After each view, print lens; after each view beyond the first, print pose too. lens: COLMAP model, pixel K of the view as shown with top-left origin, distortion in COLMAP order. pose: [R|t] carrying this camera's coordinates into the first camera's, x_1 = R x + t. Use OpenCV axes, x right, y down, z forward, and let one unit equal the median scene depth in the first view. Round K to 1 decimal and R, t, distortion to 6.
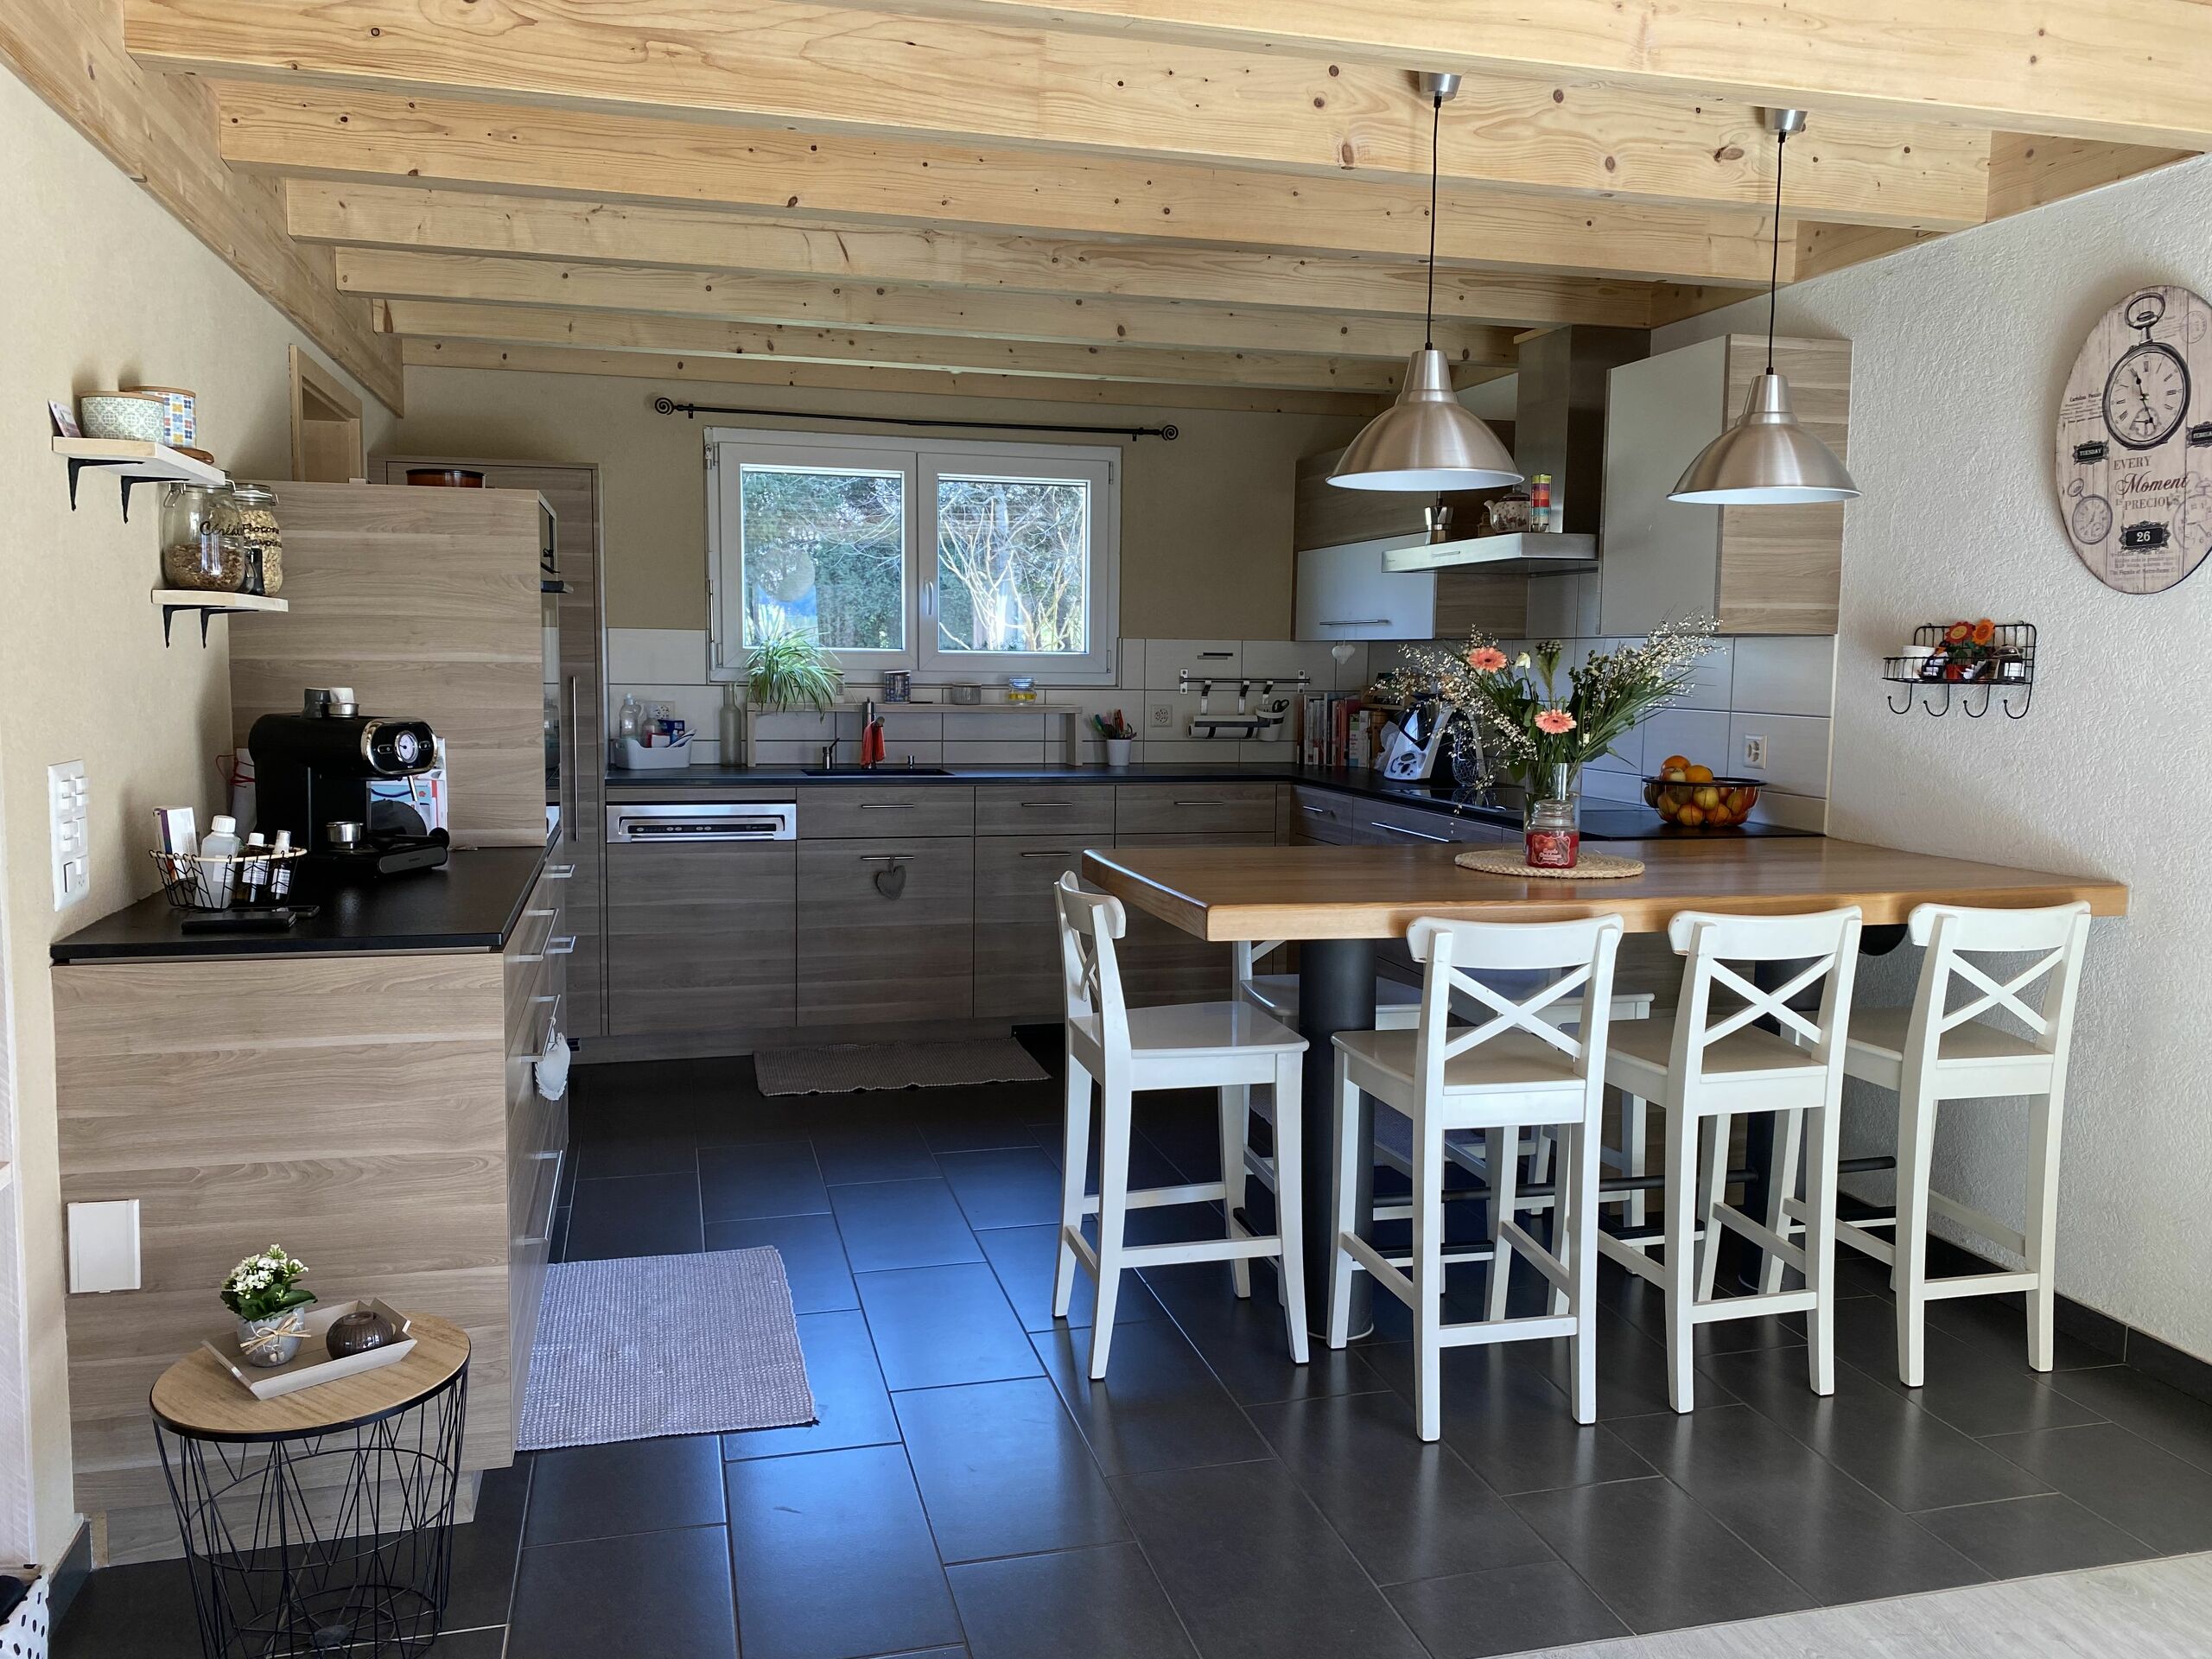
lens RADIAL K [[1682.2, 0, 1106.0], [0, 1682.2, 829.5], [0, 0, 1]] dist [0.049530, -0.083165]
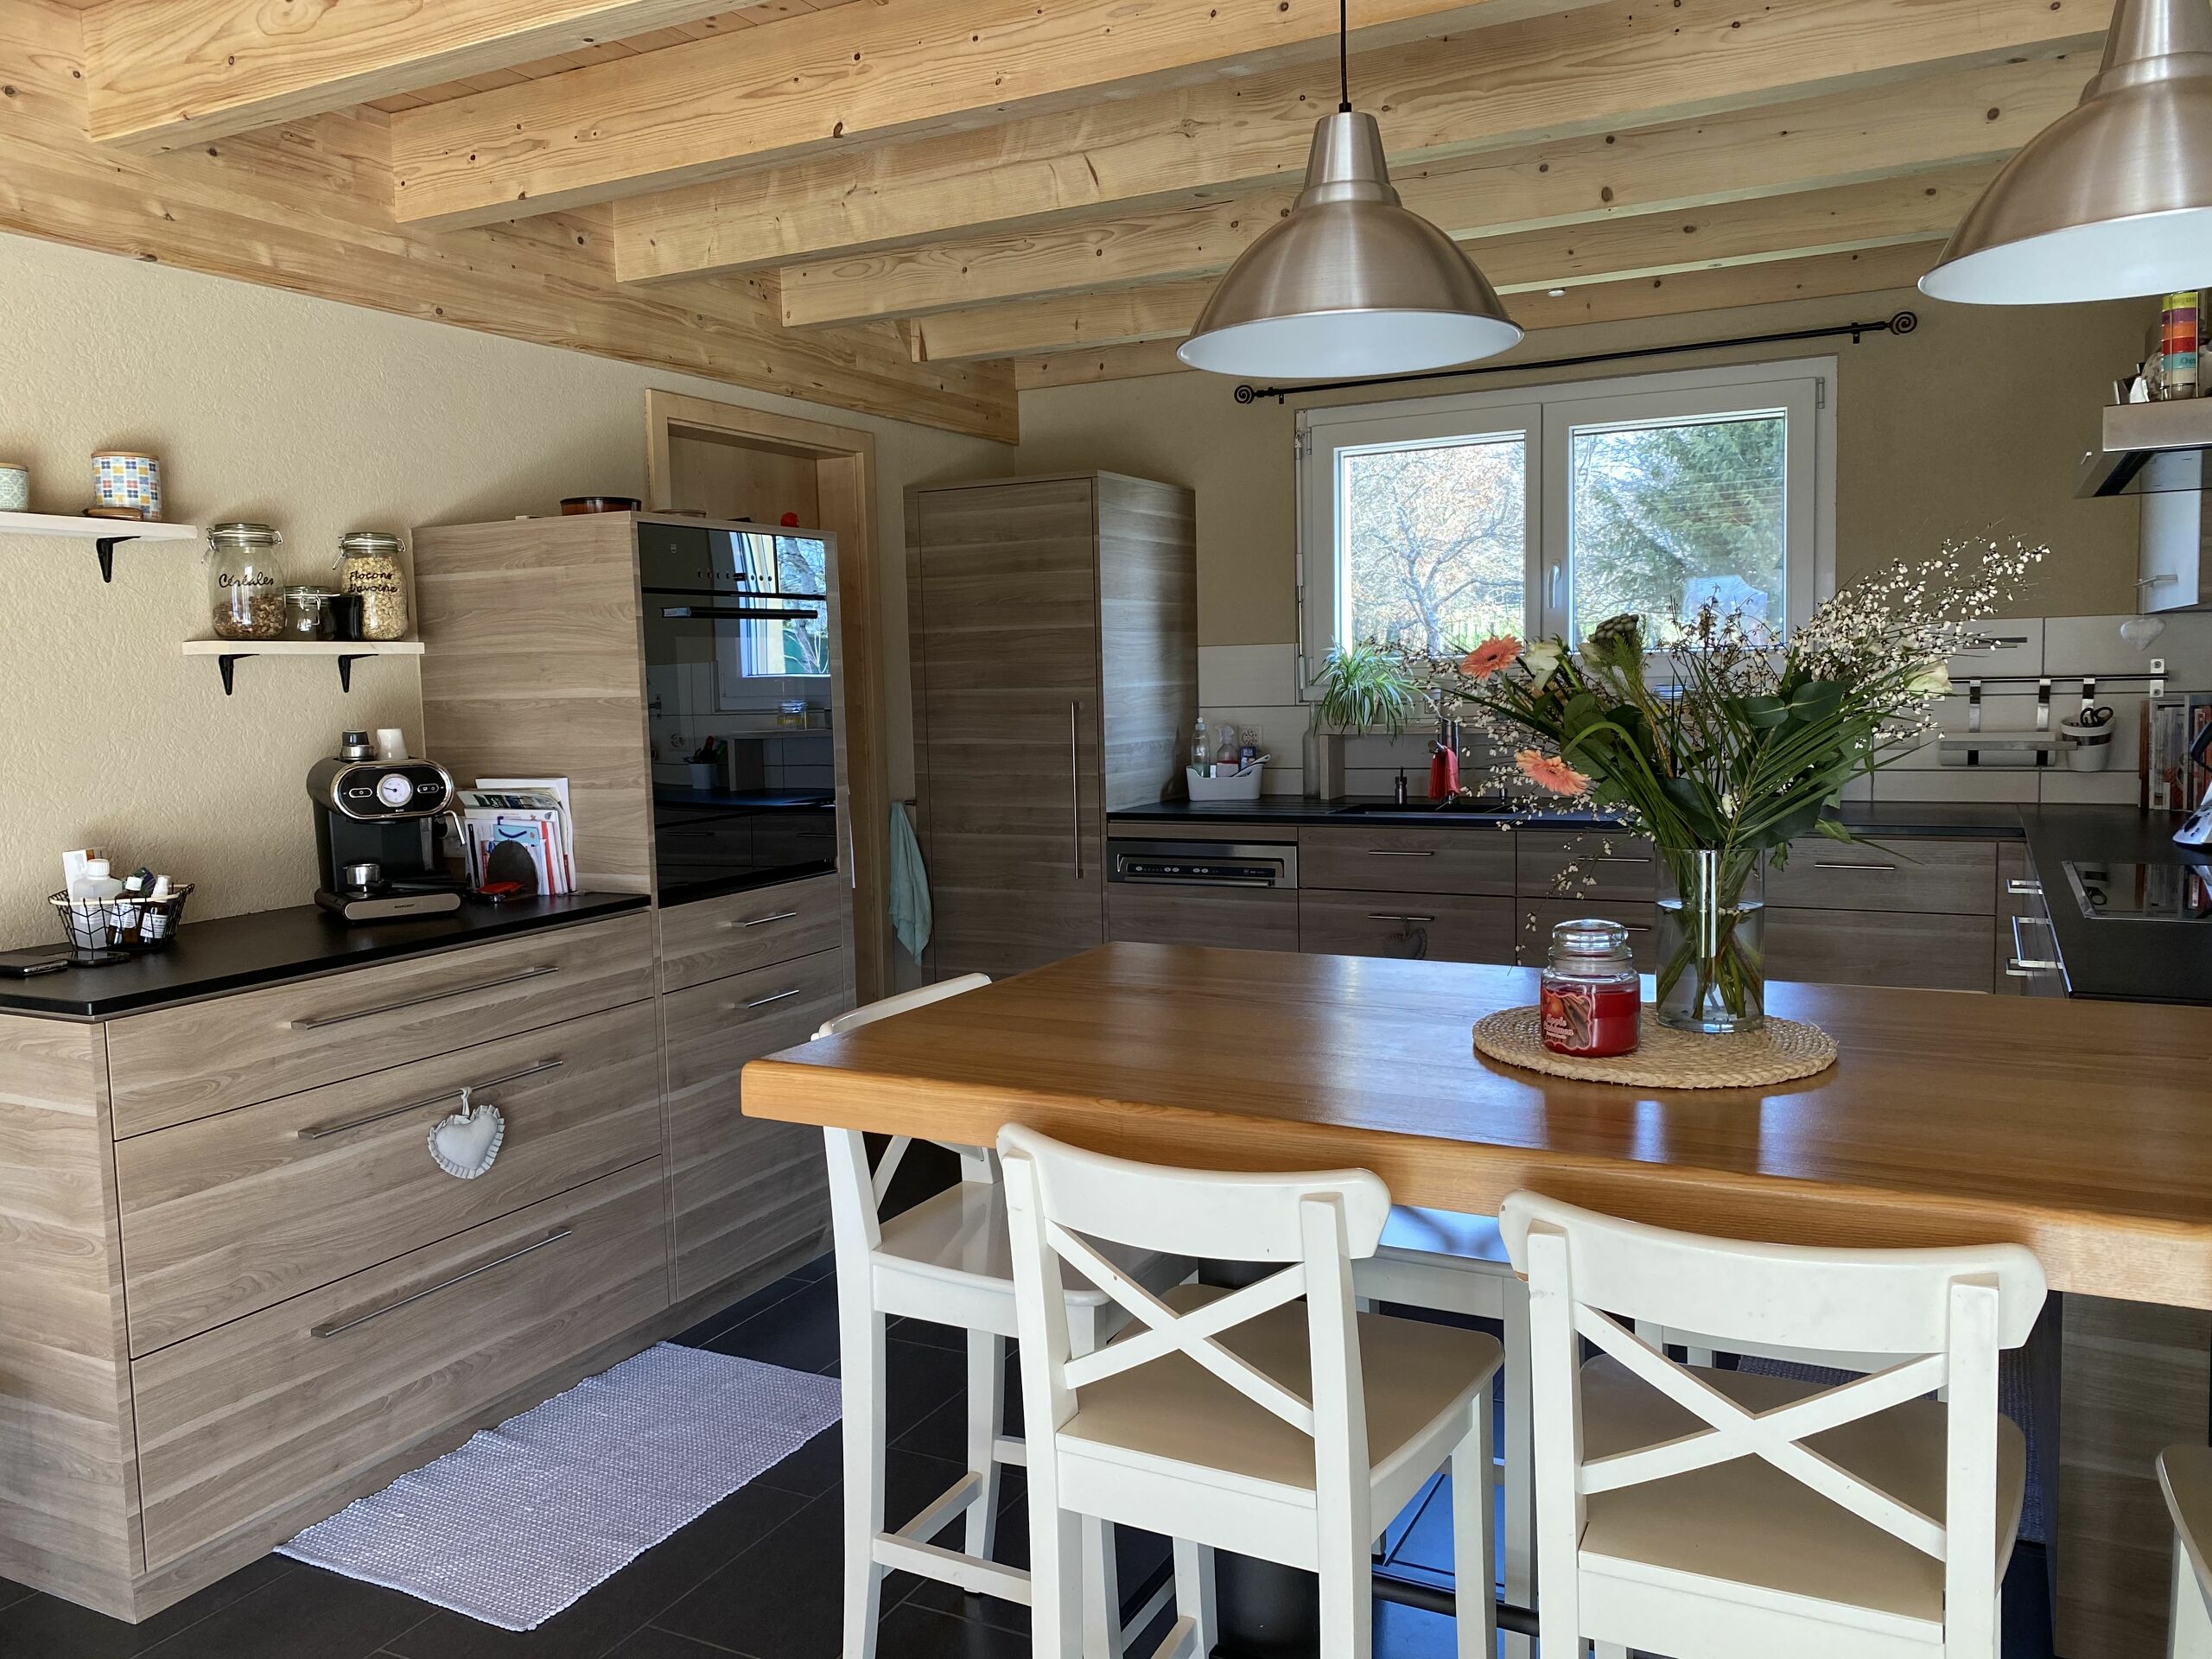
lens RADIAL K [[1683.2, 0, 1094.6], [0, 1683.2, 823.4], [0, 0, 1]] dist [0.054536, -0.068759]
pose [[0.739998, 0.028206, -0.672018, 0.479531], [-0.033991, 0.999412, 0.004518, -0.042355], [0.671750, 0.019499, 0.740521, 0.488531]]
